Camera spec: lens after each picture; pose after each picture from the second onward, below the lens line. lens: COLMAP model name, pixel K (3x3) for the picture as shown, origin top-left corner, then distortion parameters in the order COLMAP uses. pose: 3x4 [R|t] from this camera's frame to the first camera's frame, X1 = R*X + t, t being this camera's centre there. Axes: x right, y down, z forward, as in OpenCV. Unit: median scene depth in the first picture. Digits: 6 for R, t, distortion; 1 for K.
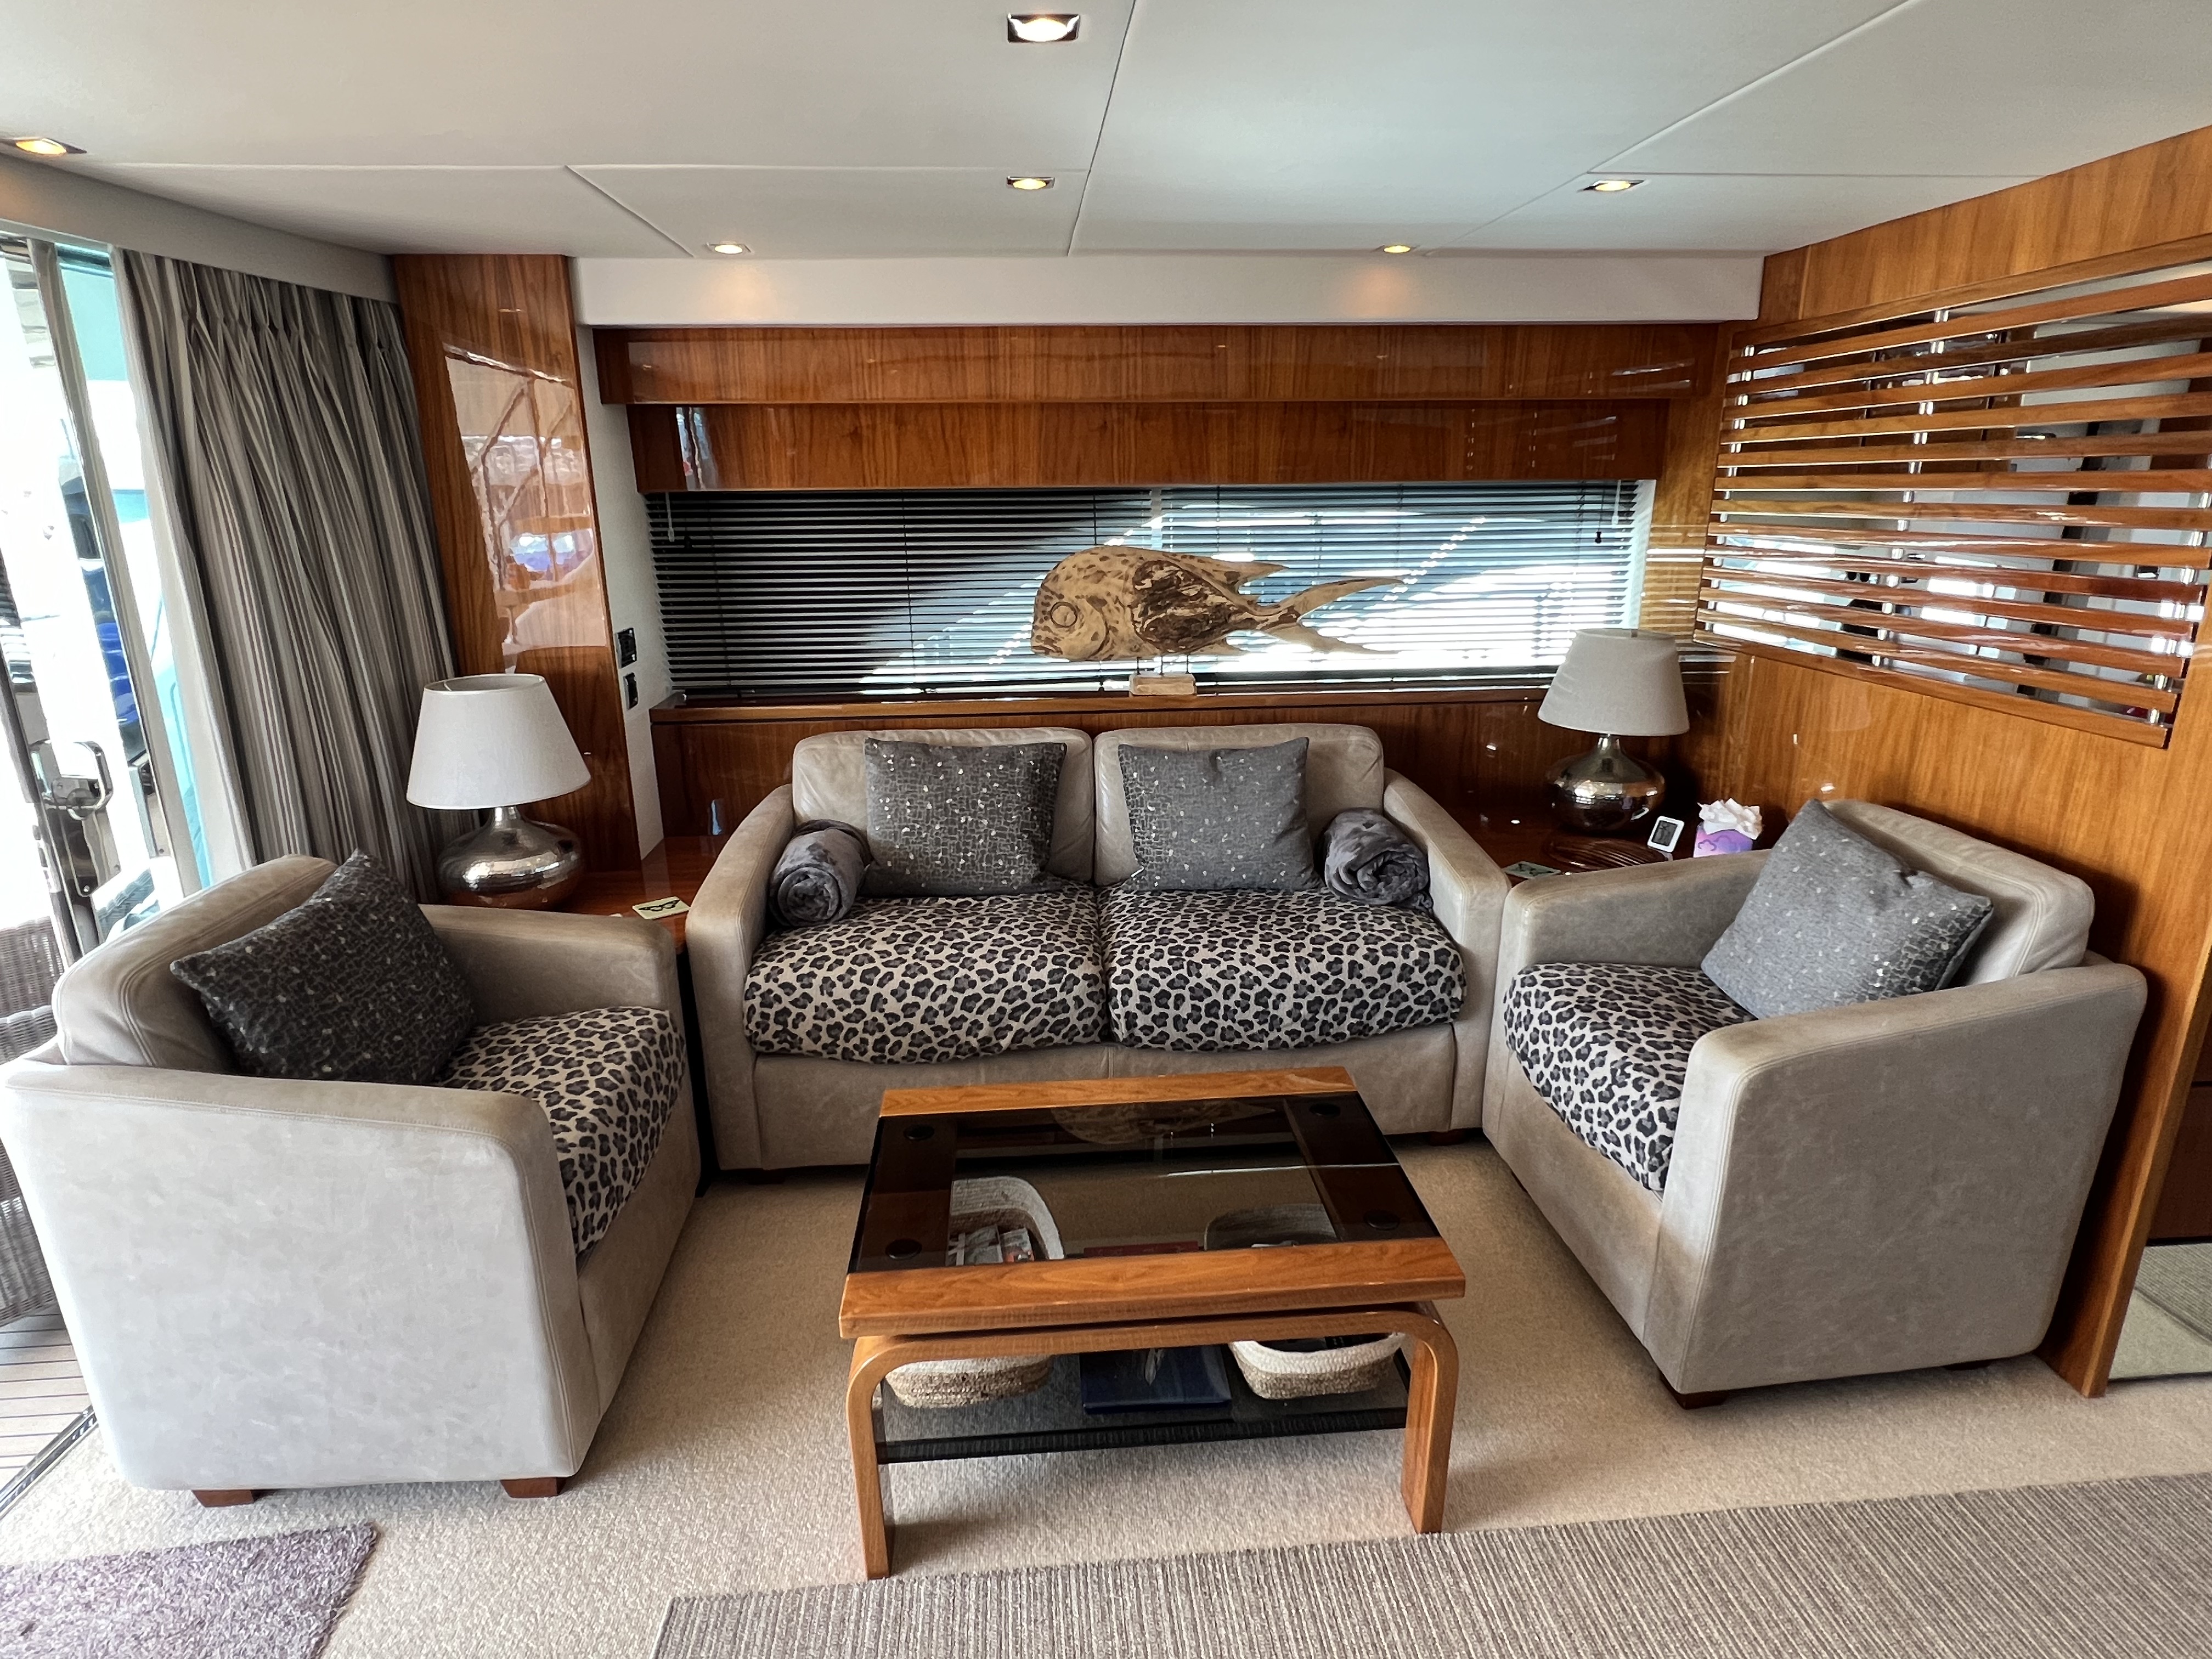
lens RADIAL K [[1178.6, 0, 1112.7], [0, 1178.6, 821.6], [0, 0, 1]] dist [0.010224, 0.000738]
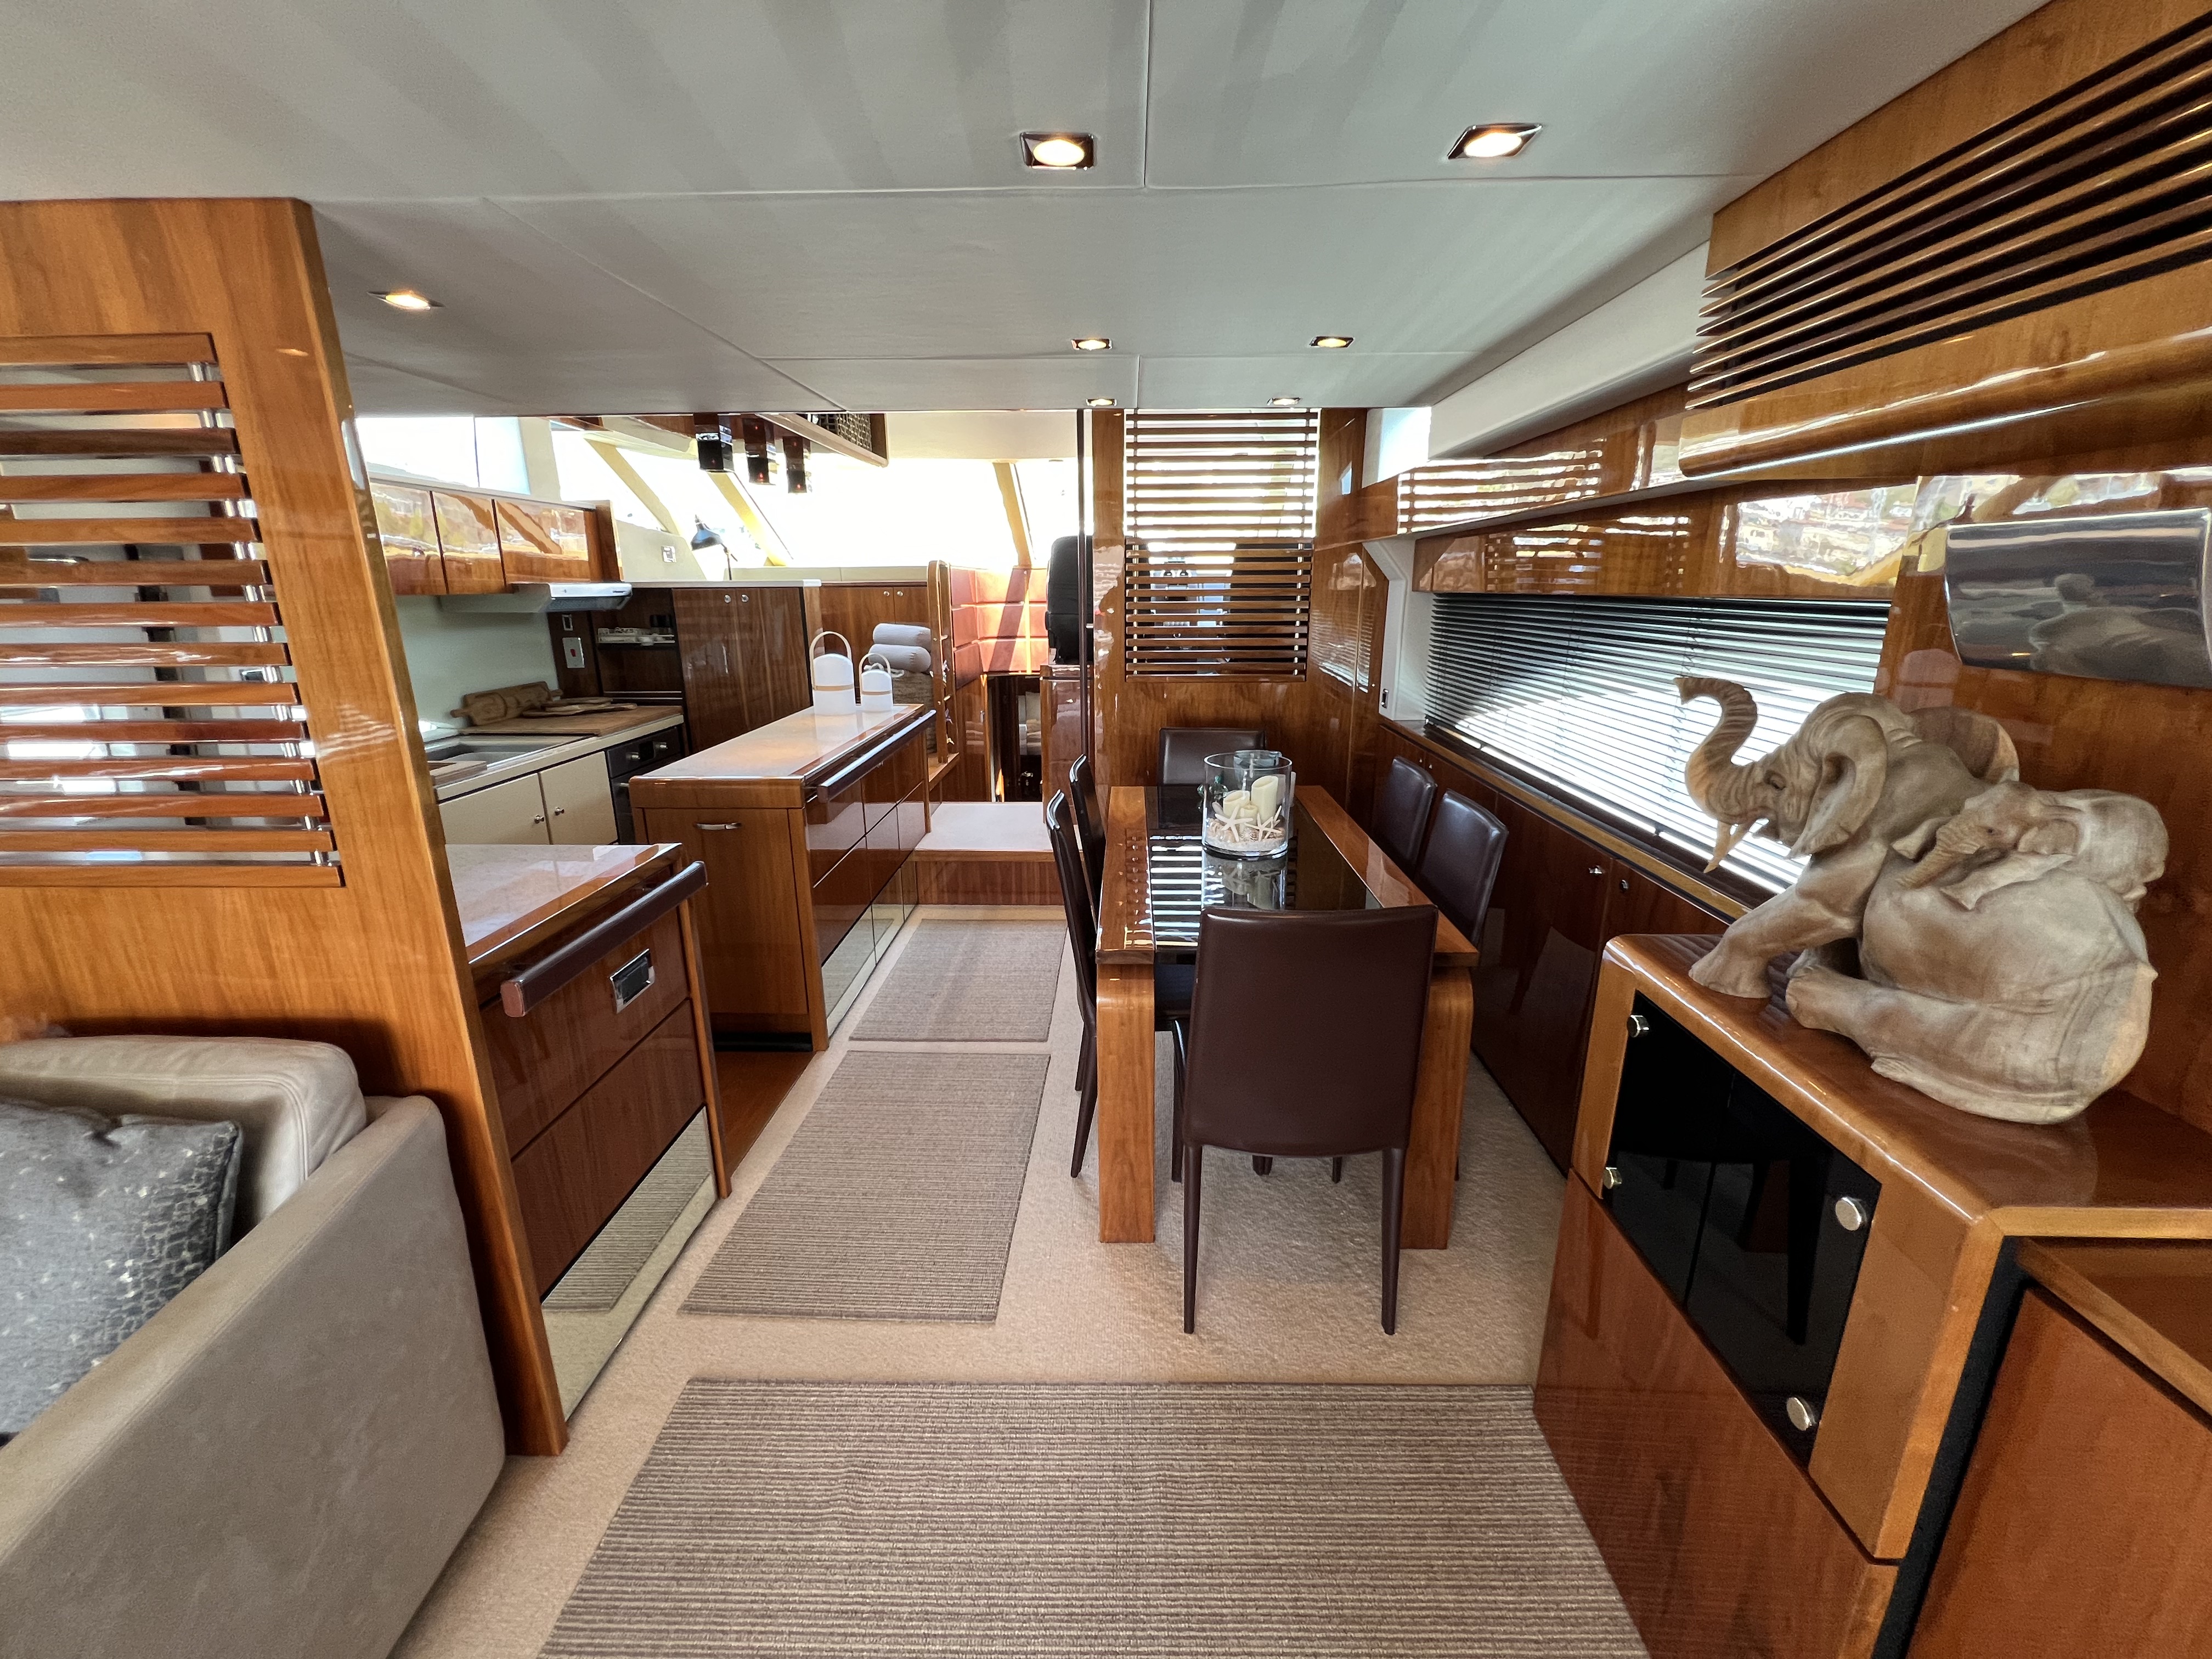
lens RADIAL K [[882.1, 0, 1106.0], [0, 882.1, 825.5], [0, 0, 1]] dist [-0.003716, -0.000114]
pose [[0.116755, -0.254932, 0.959884, 0.257694], [0.282578, 0.935075, 0.213972, -0.075676], [-0.952112, 0.246260, 0.181213, 0.245232]]
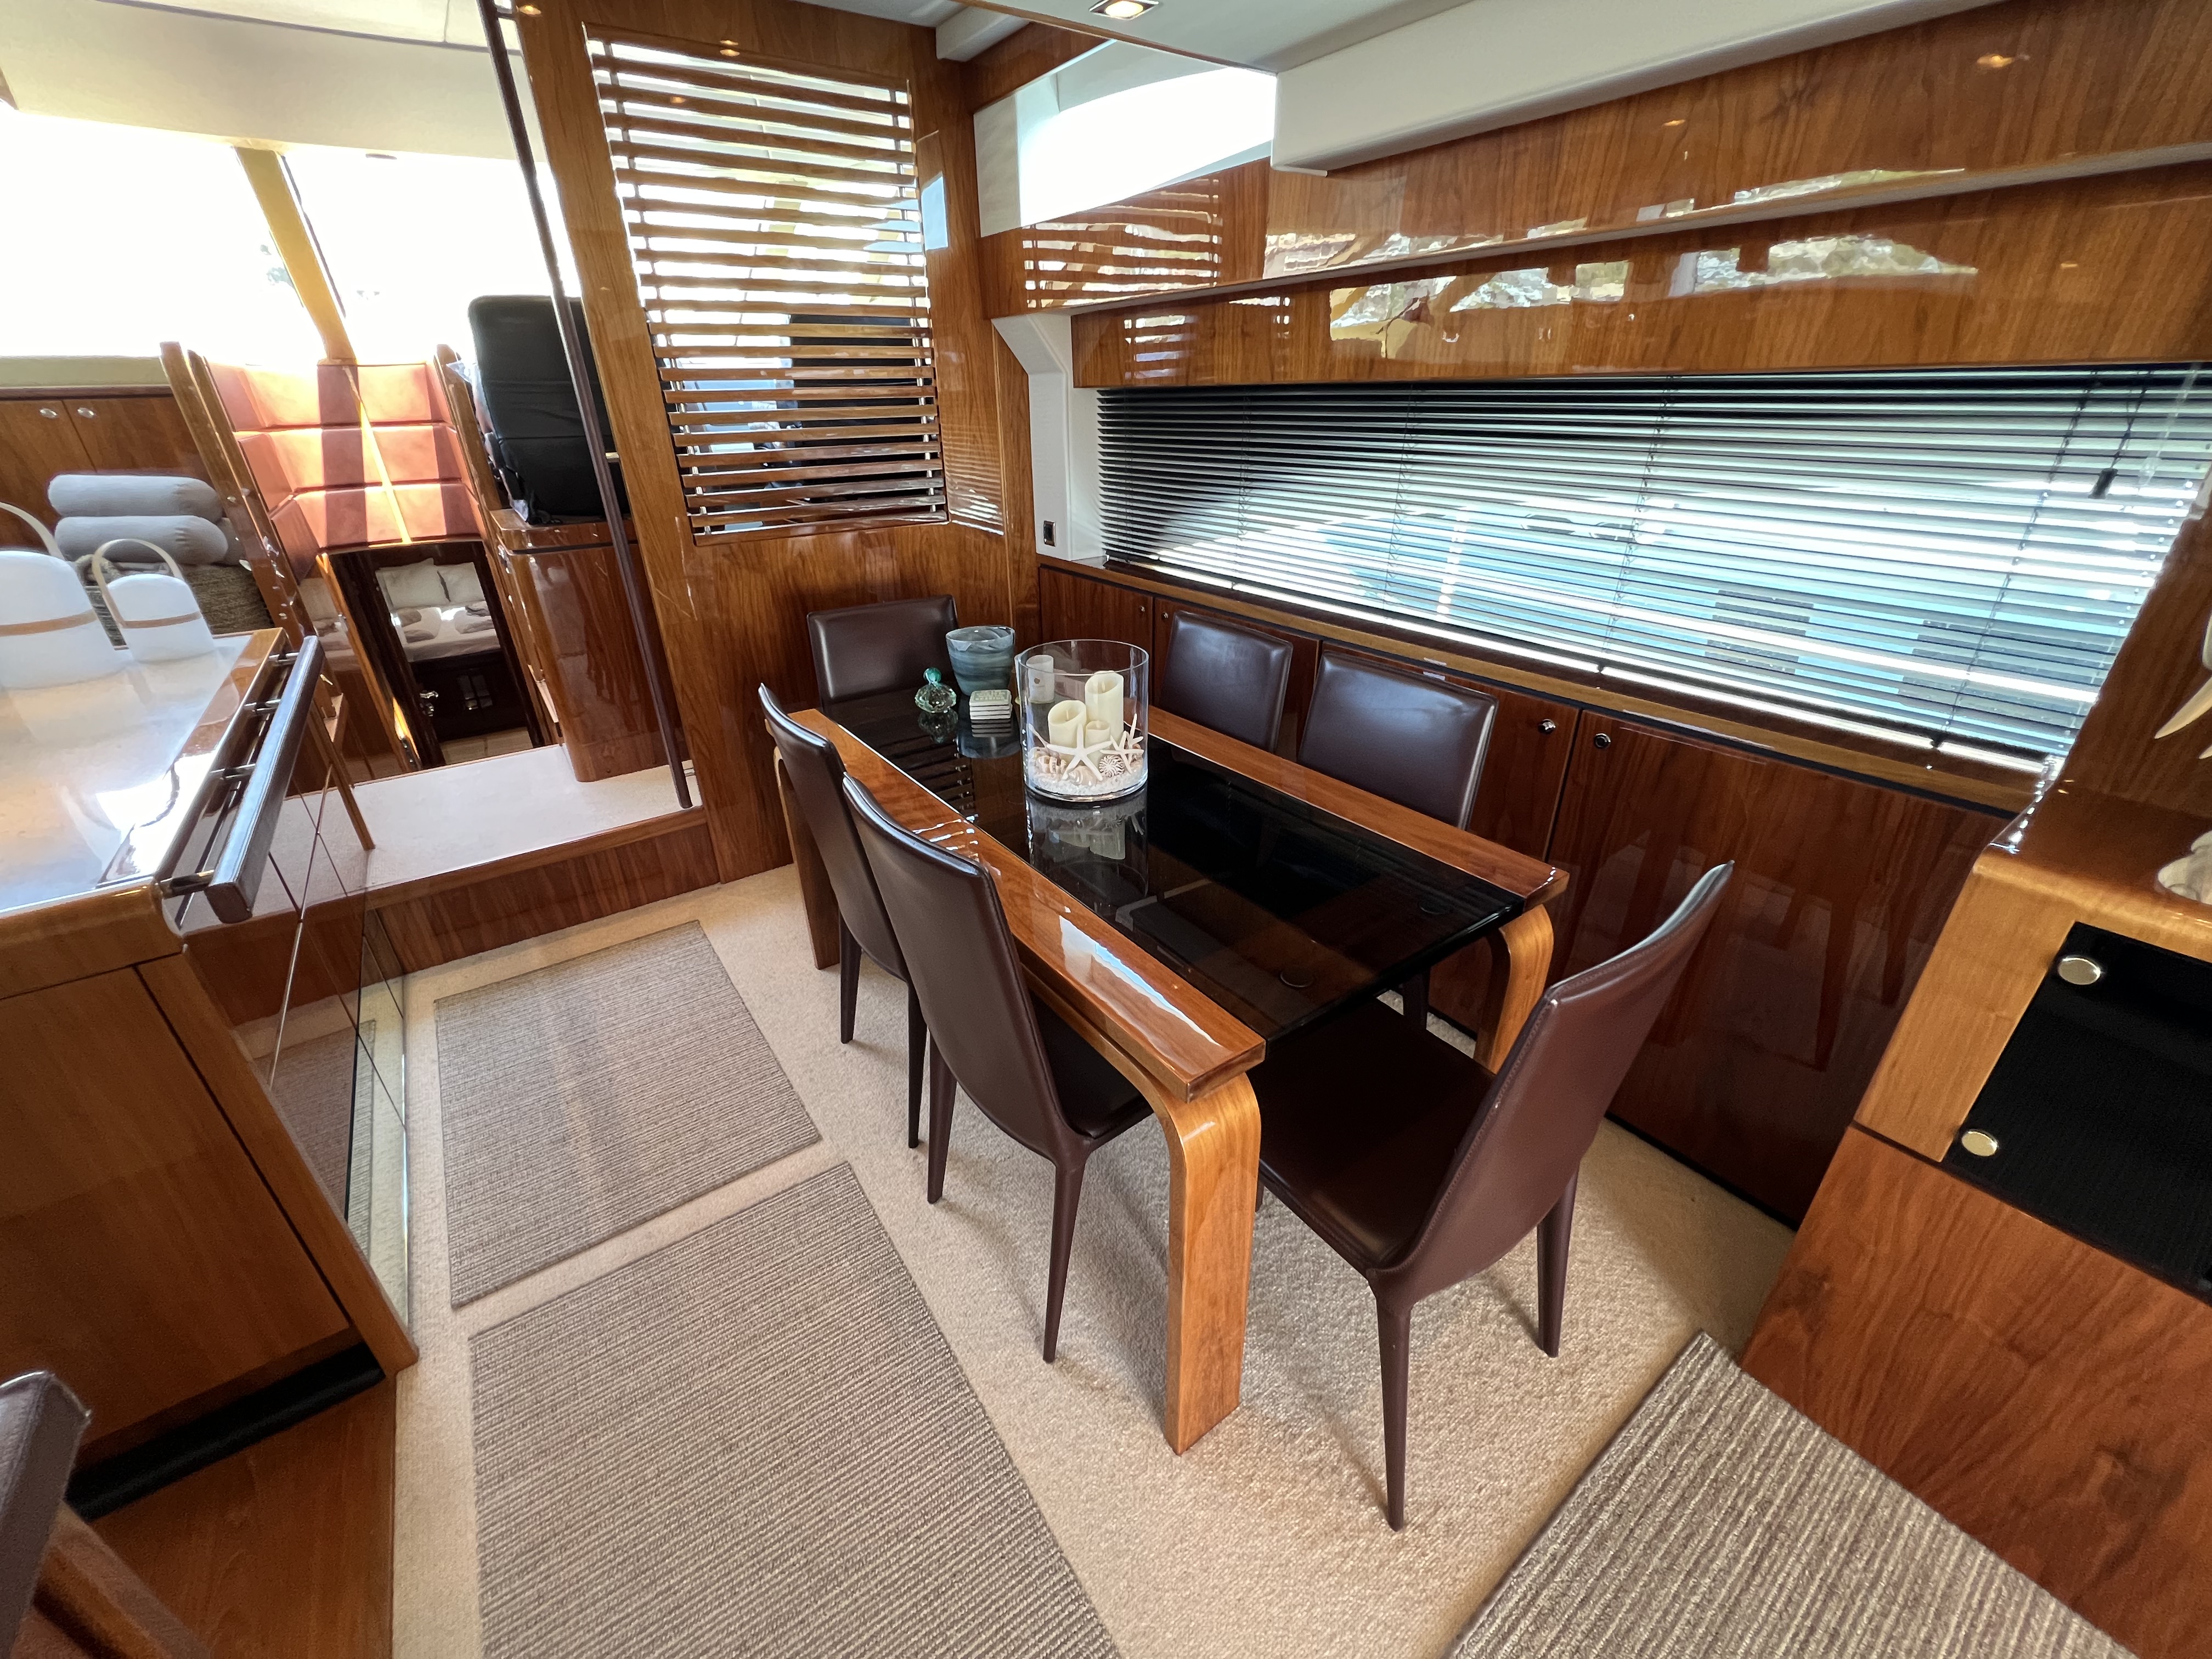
lens RADIAL K [[882.1, 0, 1100.4], [0, 882.1, 828.1], [0, 0, 1]] dist [-0.003716, -0.000114]
pose [[-0.505974, -0.369958, 0.779180, 0.816099], [0.260820, 0.795434, 0.547044, -0.158545], [-0.822170, 0.480016, -0.305976, 0.585957]]
